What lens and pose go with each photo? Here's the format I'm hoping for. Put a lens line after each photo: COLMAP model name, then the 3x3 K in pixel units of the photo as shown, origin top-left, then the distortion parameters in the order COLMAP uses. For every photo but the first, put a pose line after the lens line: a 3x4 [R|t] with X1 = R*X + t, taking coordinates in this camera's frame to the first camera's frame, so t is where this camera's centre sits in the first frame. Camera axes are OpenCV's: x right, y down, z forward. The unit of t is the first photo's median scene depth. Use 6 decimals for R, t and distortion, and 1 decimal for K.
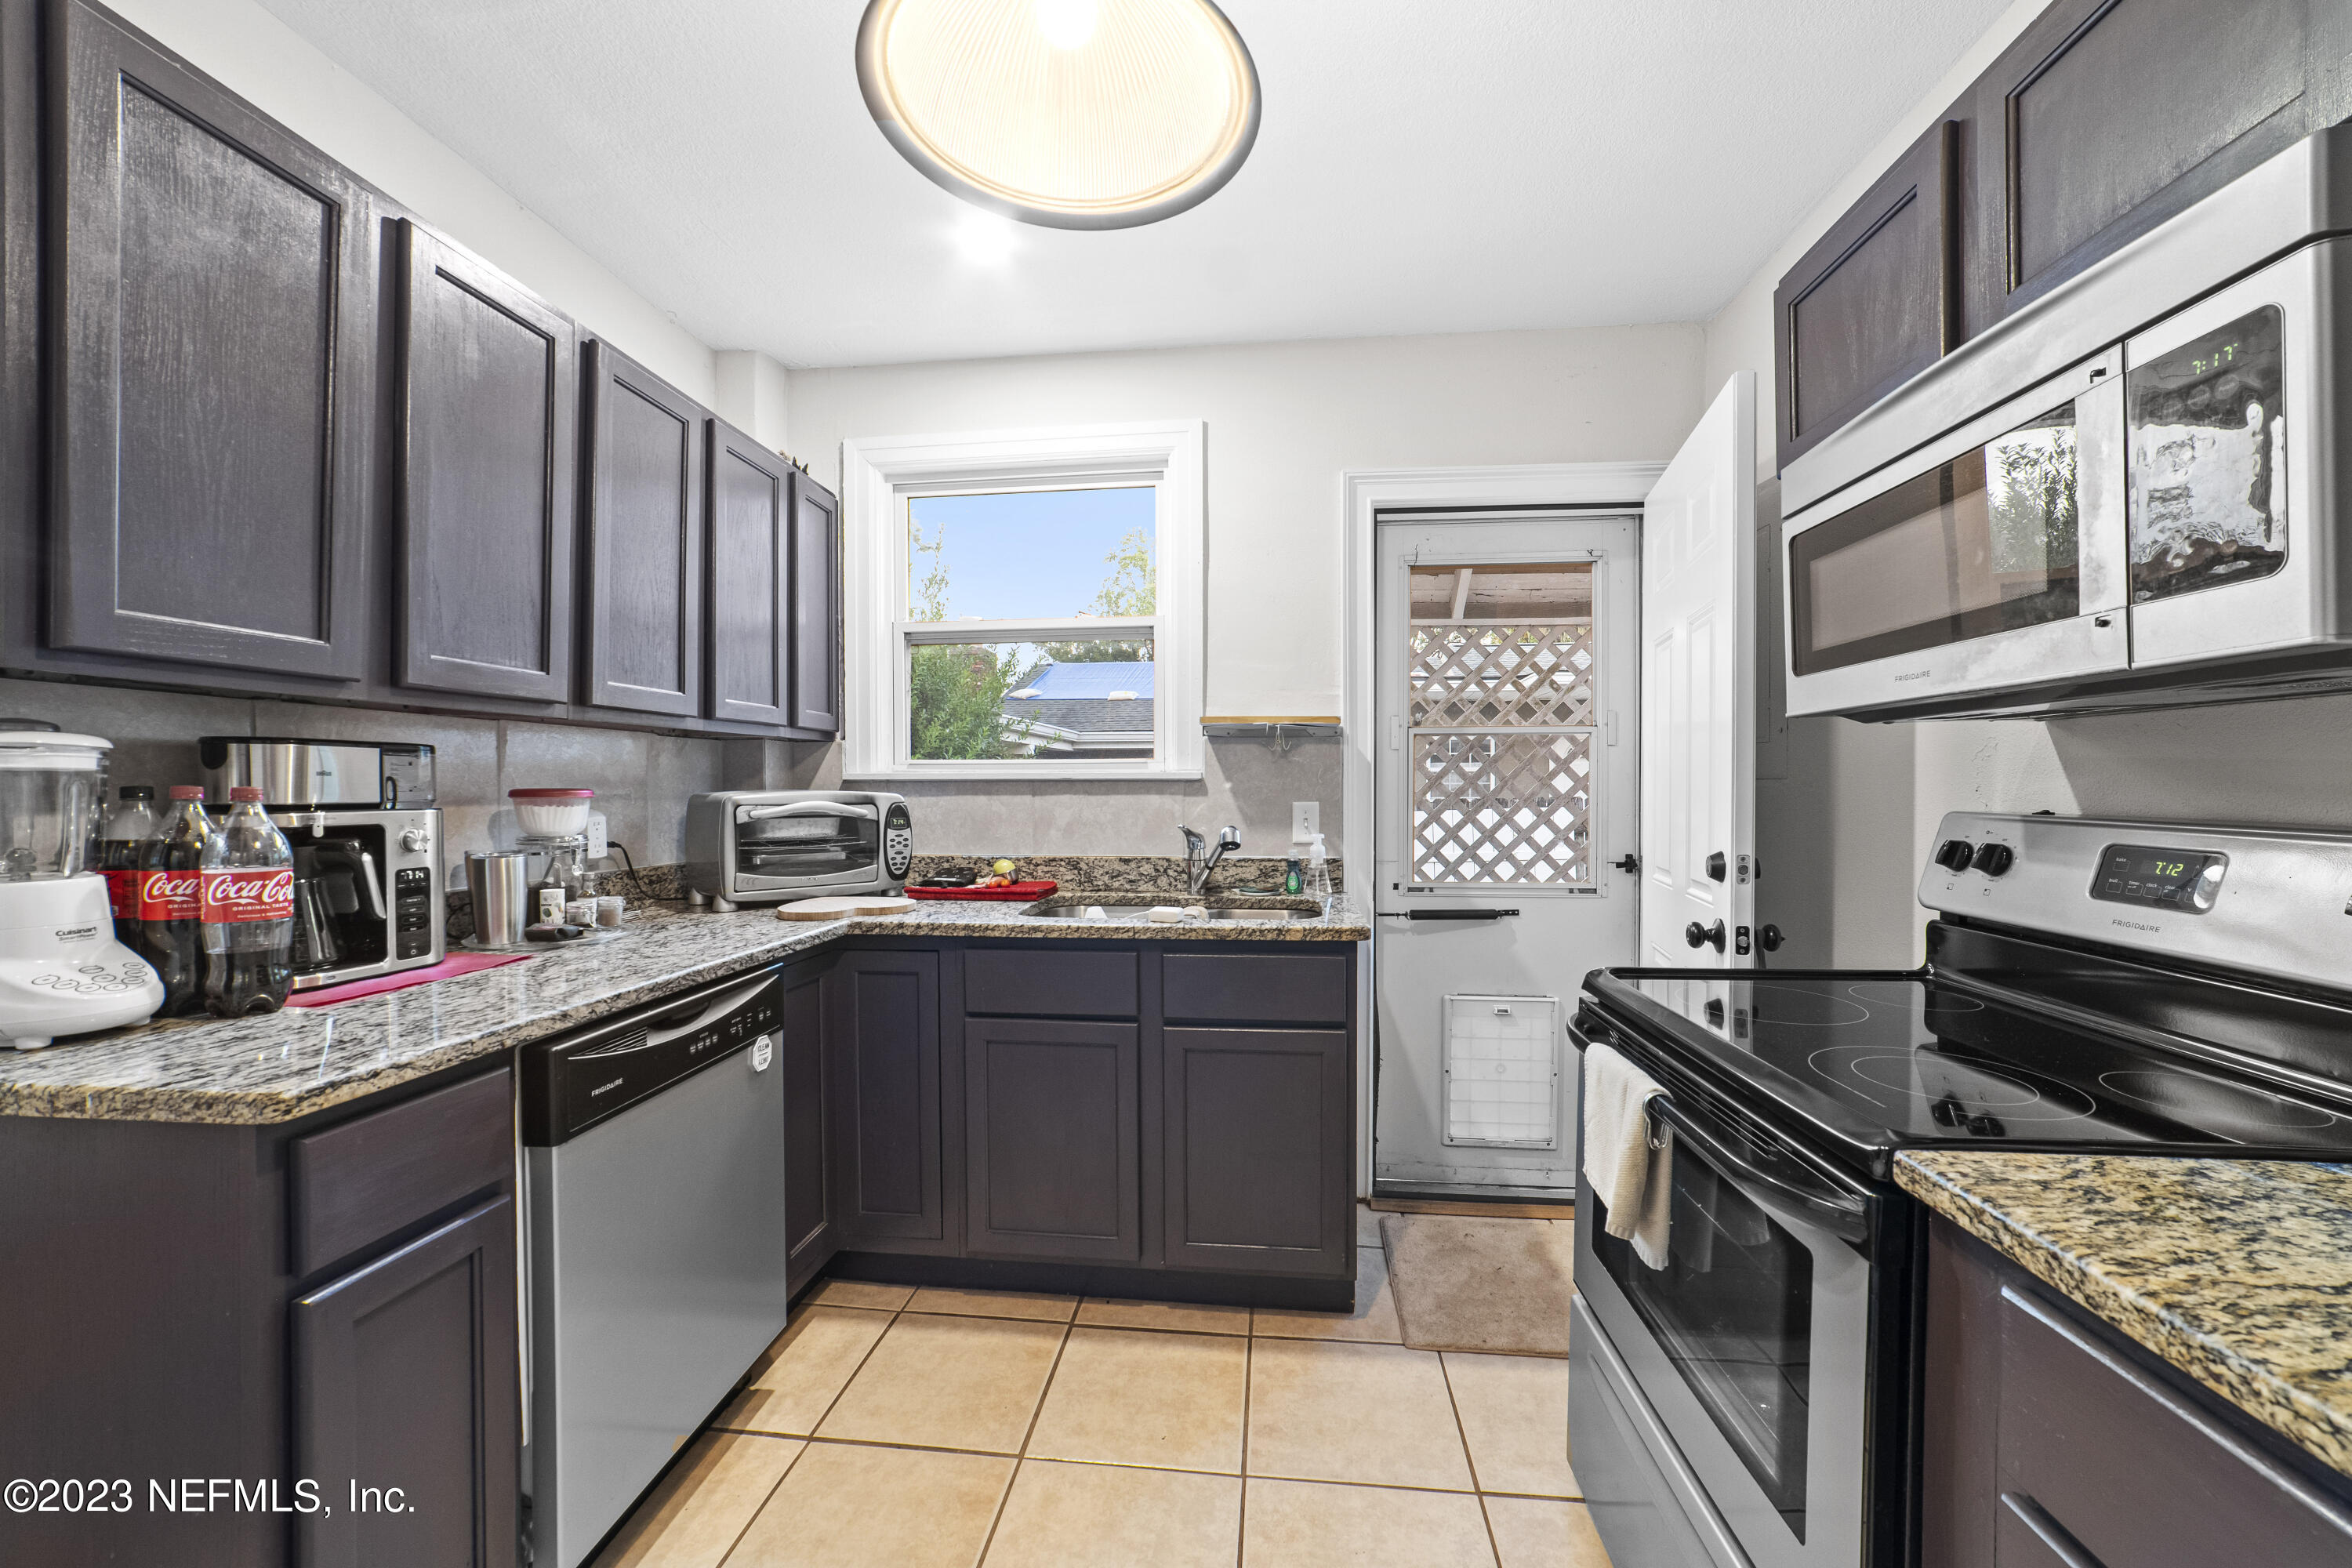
lens RADIAL K [[902.5, 0, 1184.2], [0, 902.5, 793.3], [0, 0, 1]] dist [-0.026223, 0.011383]
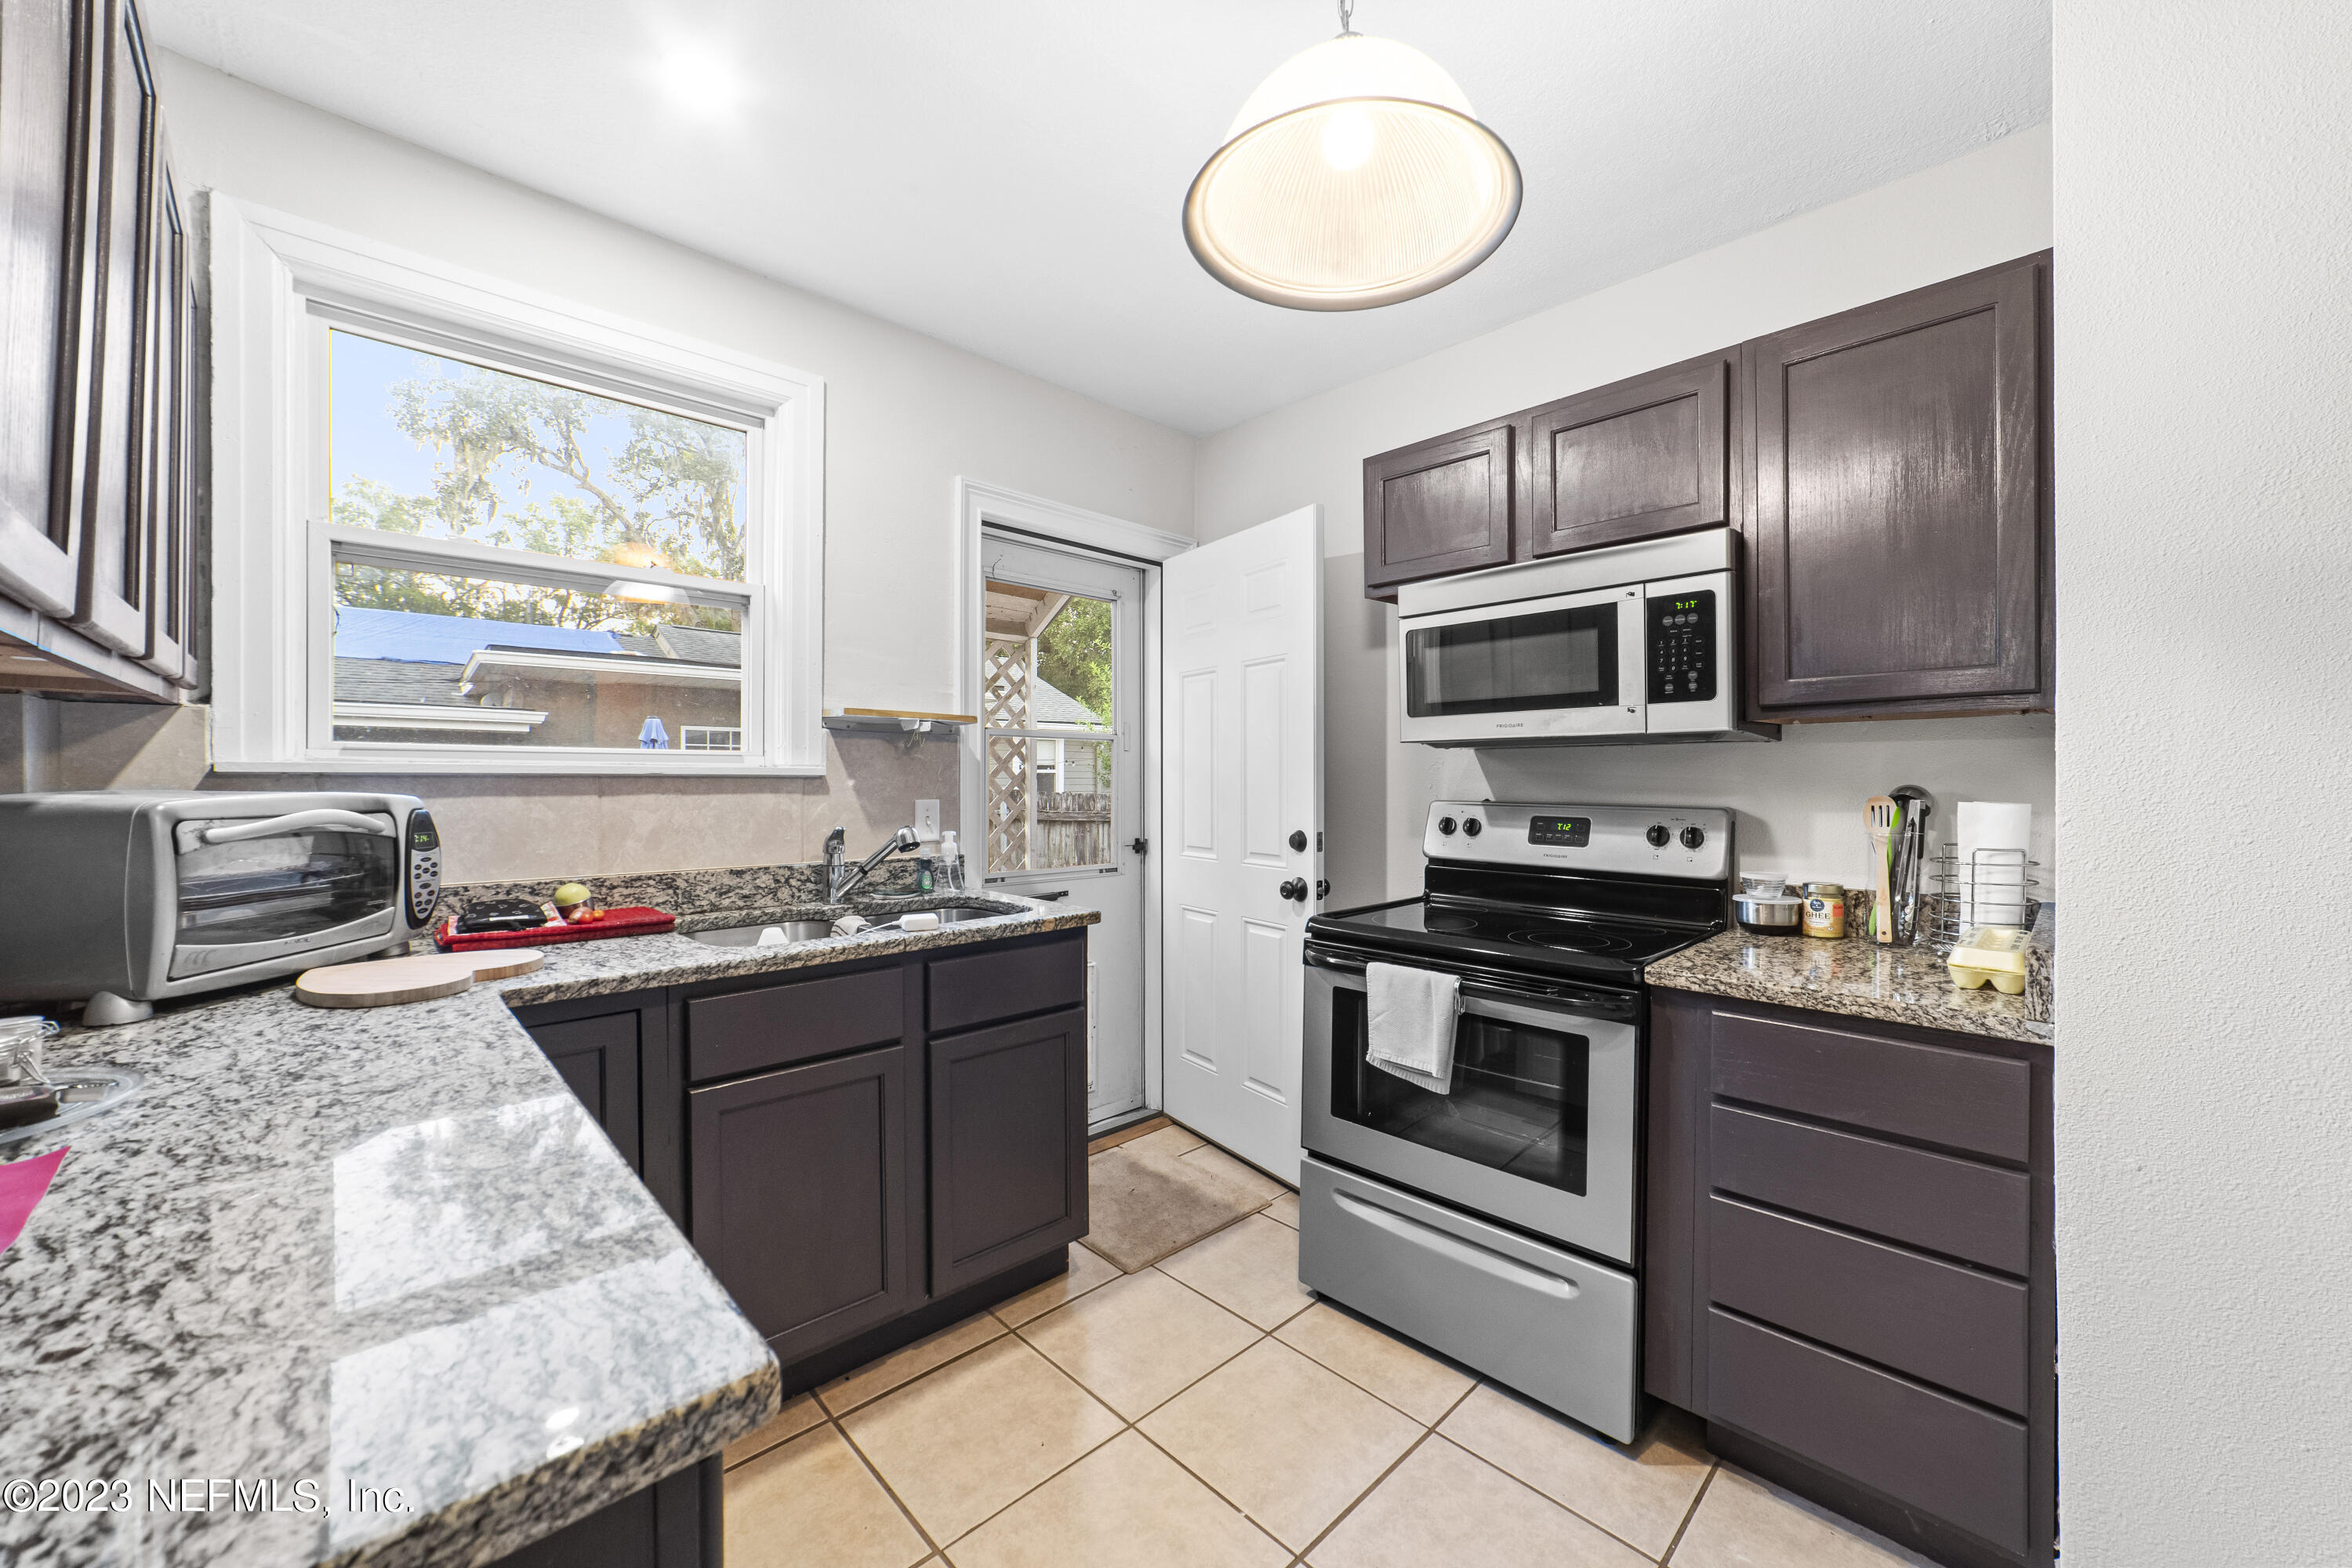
lens RADIAL K [[892.7, 0, 1183.0], [0, 892.7, 773.3], [0, 0, 1]] dist [-0.022013, 0.011222]
pose [[0.641114, 0.009218, 0.767390, -0.504474], [0.003072, 0.999889, -0.014577, -0.005055], [-0.767439, 0.011702, 0.641015, 0.180558]]
